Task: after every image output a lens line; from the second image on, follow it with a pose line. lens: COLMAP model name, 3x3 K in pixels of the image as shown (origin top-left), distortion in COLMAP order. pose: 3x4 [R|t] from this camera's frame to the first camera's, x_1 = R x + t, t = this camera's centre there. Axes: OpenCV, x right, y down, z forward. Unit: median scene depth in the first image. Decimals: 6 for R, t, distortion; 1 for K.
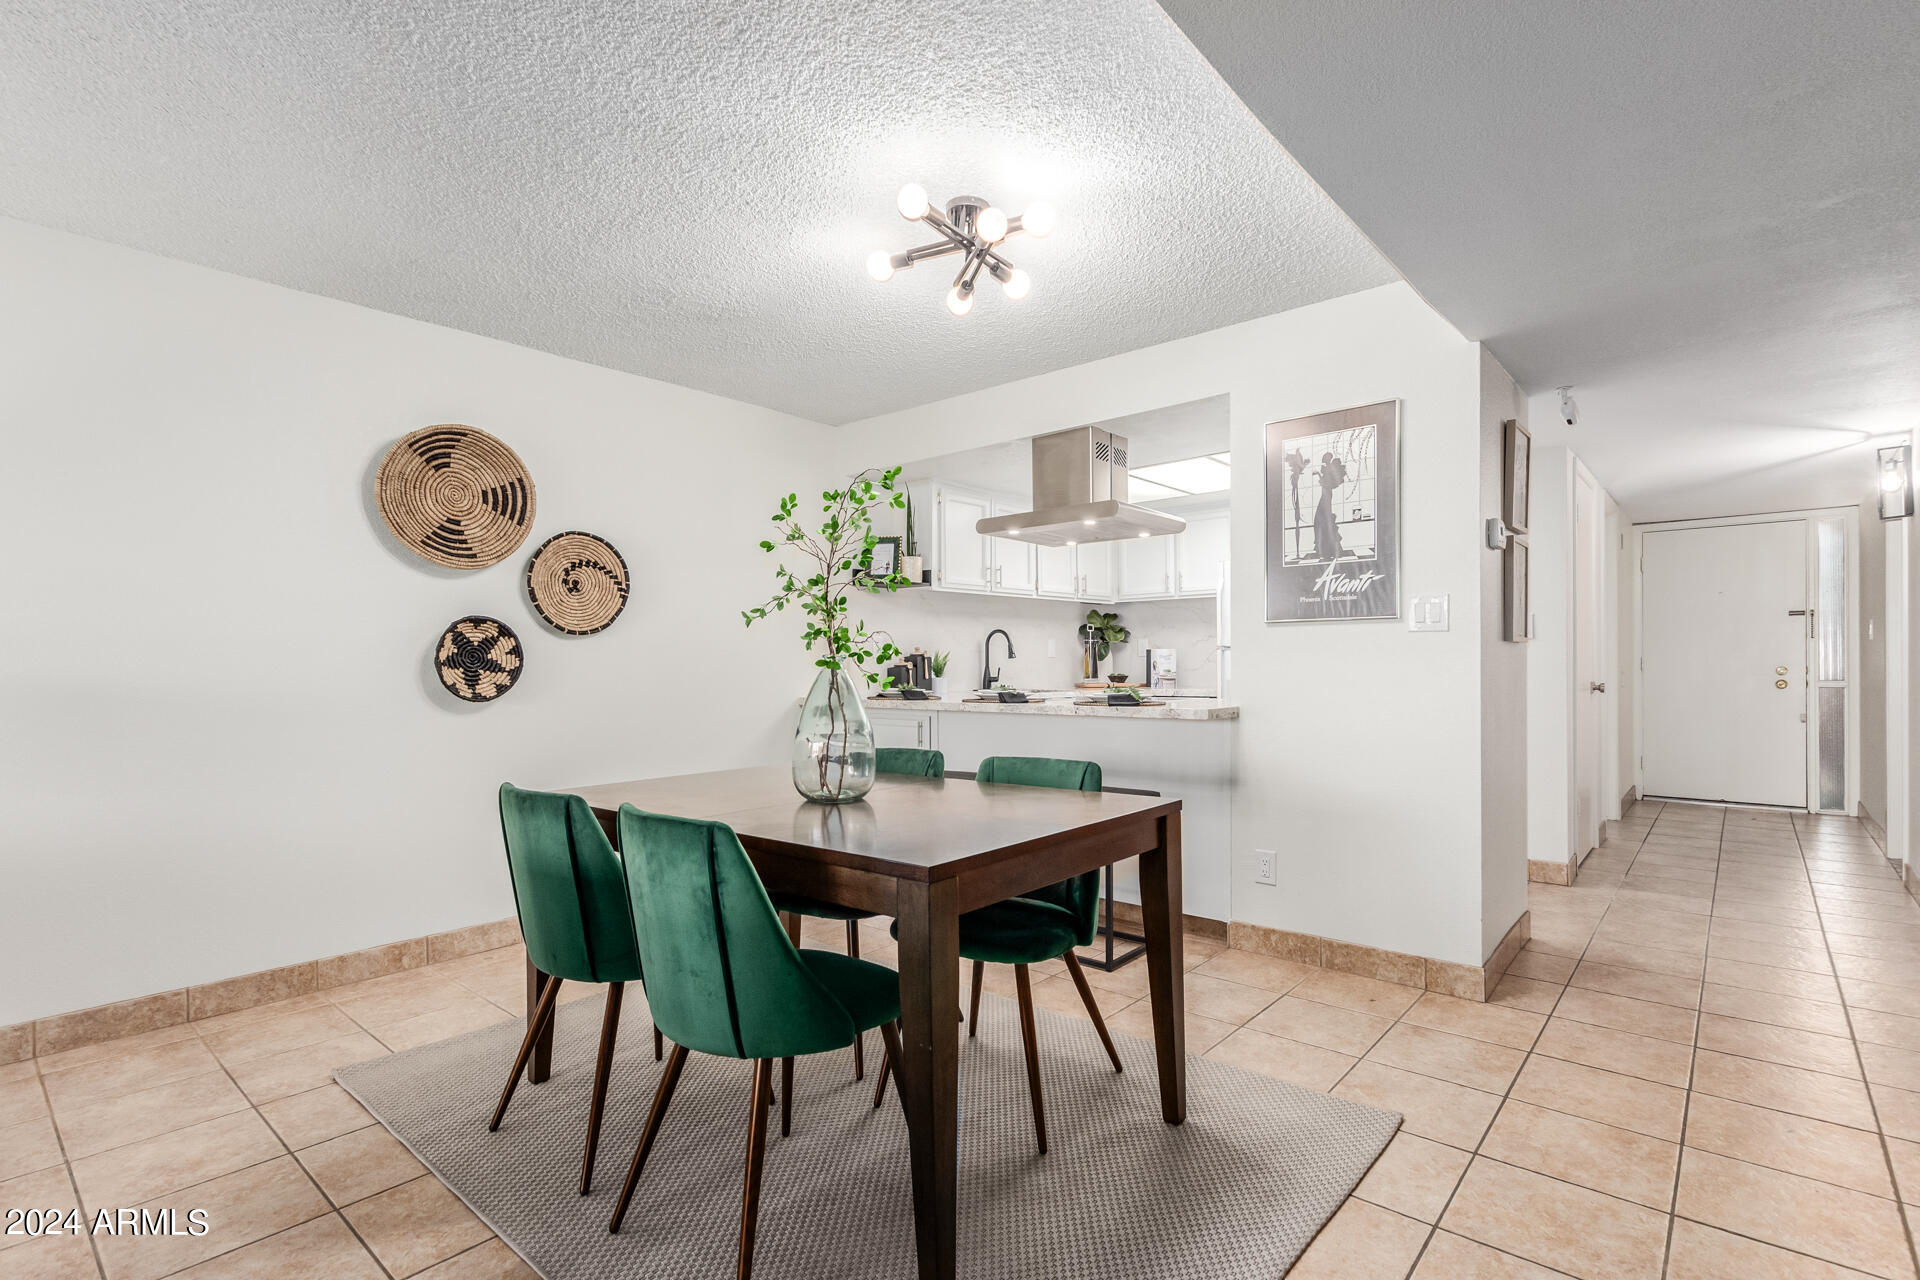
lens RADIAL K [[886.7, 0, 964.6], [0, 886.7, 660.3], [0, 0, 1]] dist [-0.002278, -0.001221]
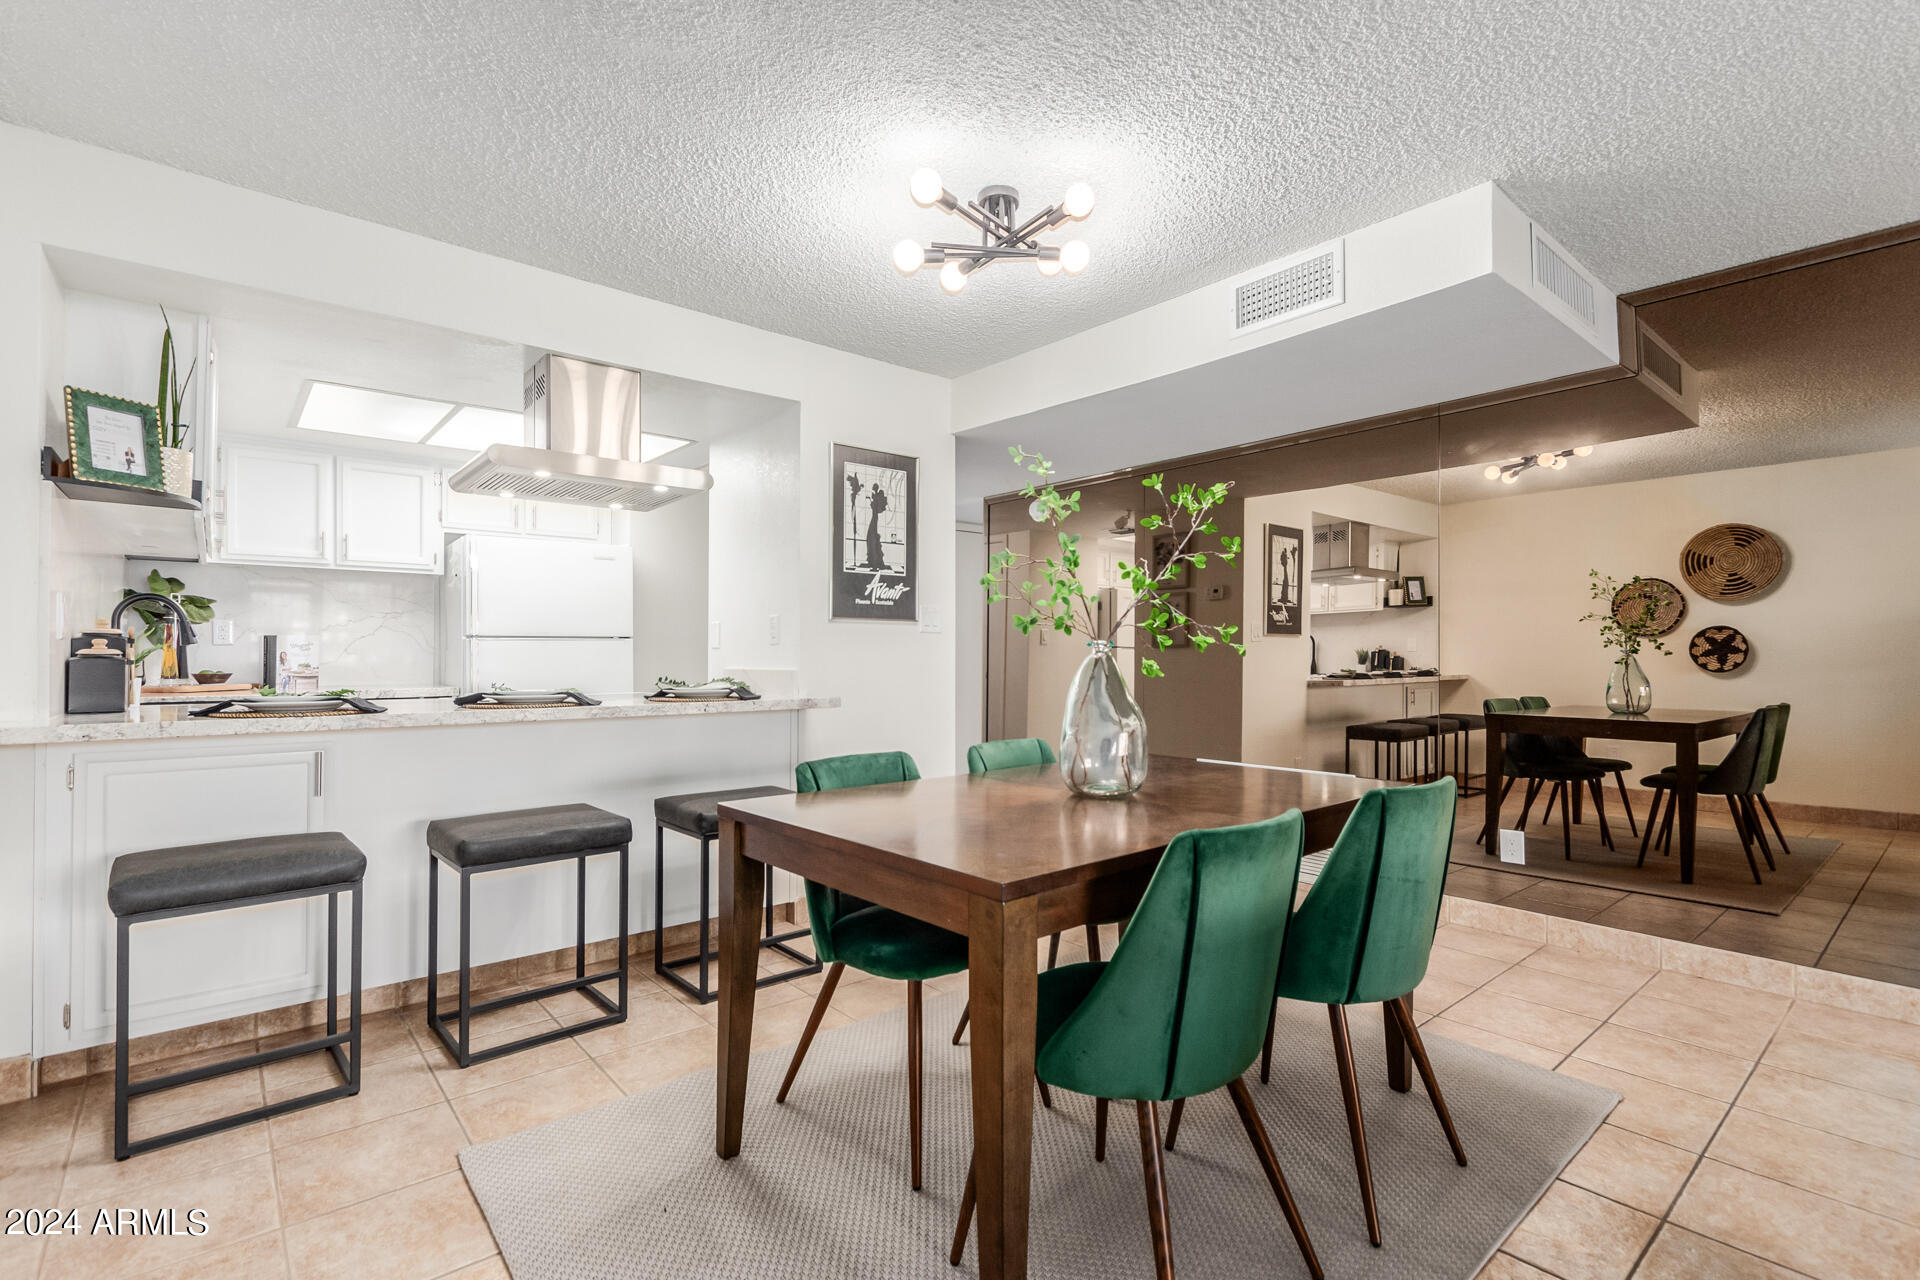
lens RADIAL K [[883.0, 0, 873.5], [0, 883.0, 646.1], [0, 0, 1]] dist [-0.013092, -0.000718]
pose [[0.186089, 0.019560, 0.982338, -0.775700], [-0.005725, 0.999806, -0.018824, 0.013154], [-0.982516, -0.002121, 0.186165, 0.770620]]
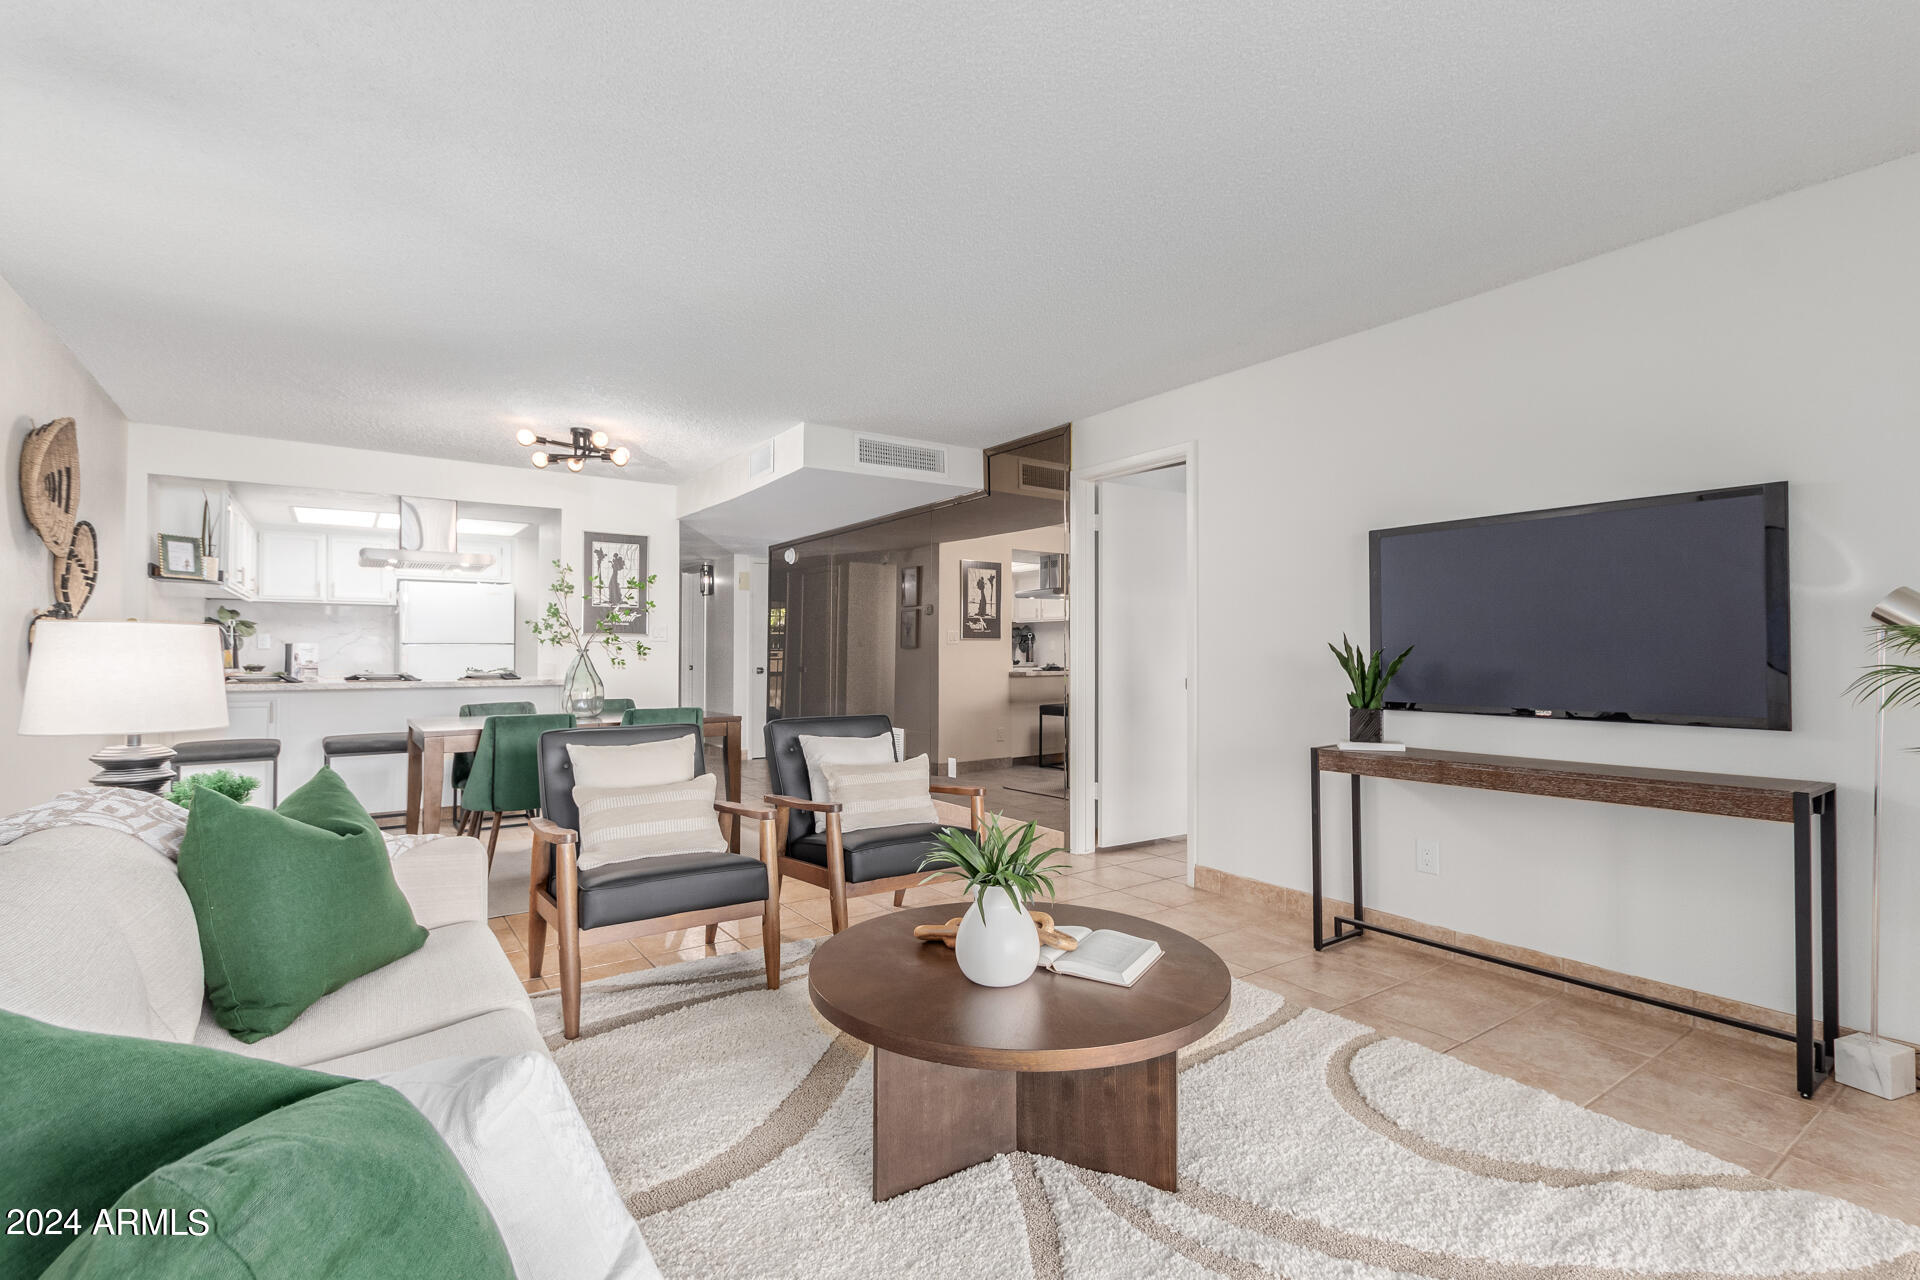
lens RADIAL K [[907.9, 0, 919.0], [0, 907.9, 633.0], [0, 0, 1]] dist [-0.000863, -0.005677]
pose [[0.269644, 0.029676, 0.962503, -1.424441], [-0.003254, 0.999547, -0.029906, 0.013980], [-0.962955, 0.004932, 0.269619, -0.250371]]
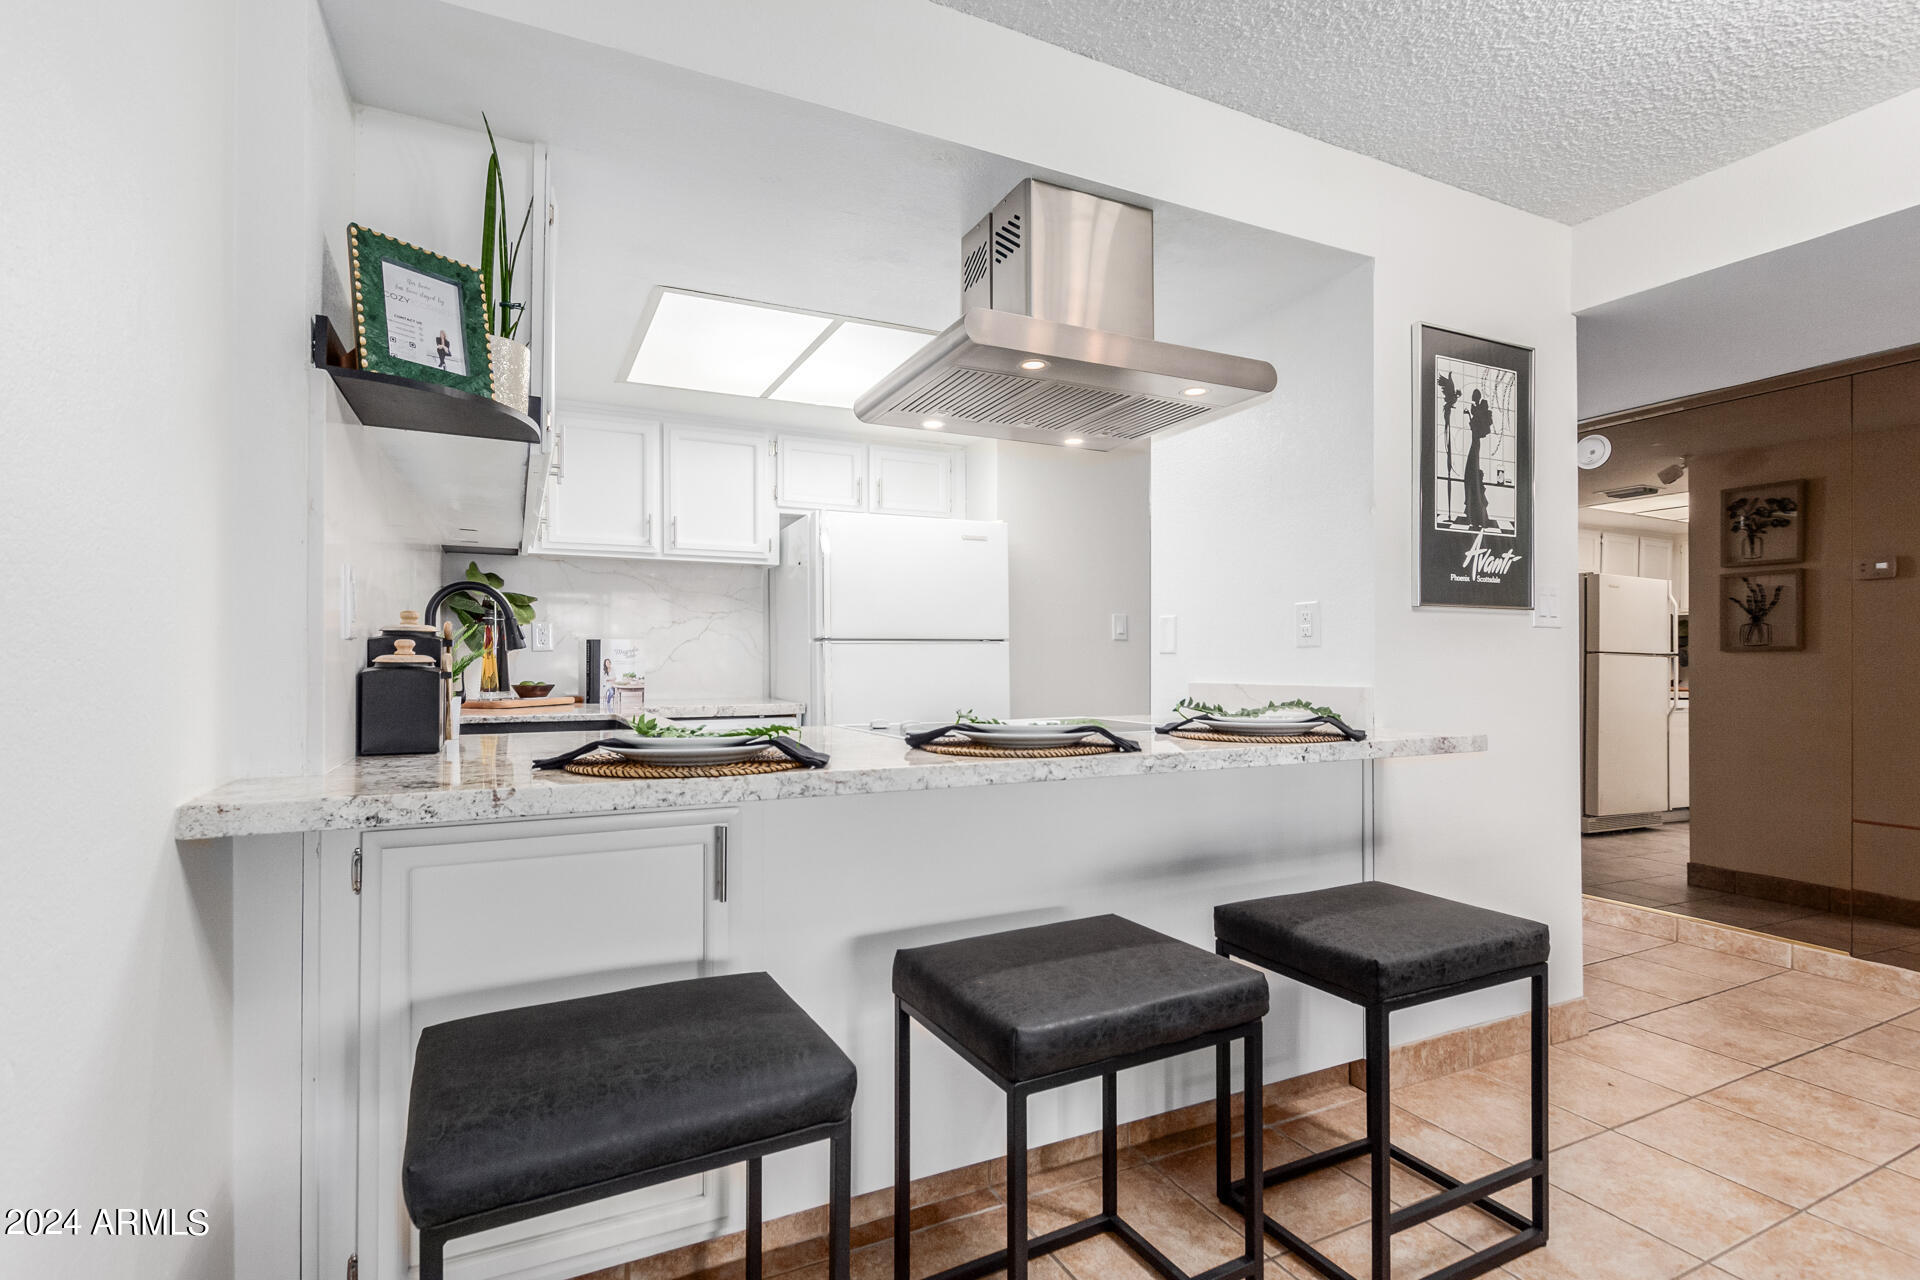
lens RADIAL K [[884.4, 0, 909.8], [0, 884.4, 656.2], [0, 0, 1]] dist [-0.002108, 0.000246]
pose [[0.400008, 0.015242, 0.916385, -0.479585], [-0.007246, 0.999883, -0.013467, 0.010424], [-0.916483, -0.001253, 0.400072, 1.134677]]
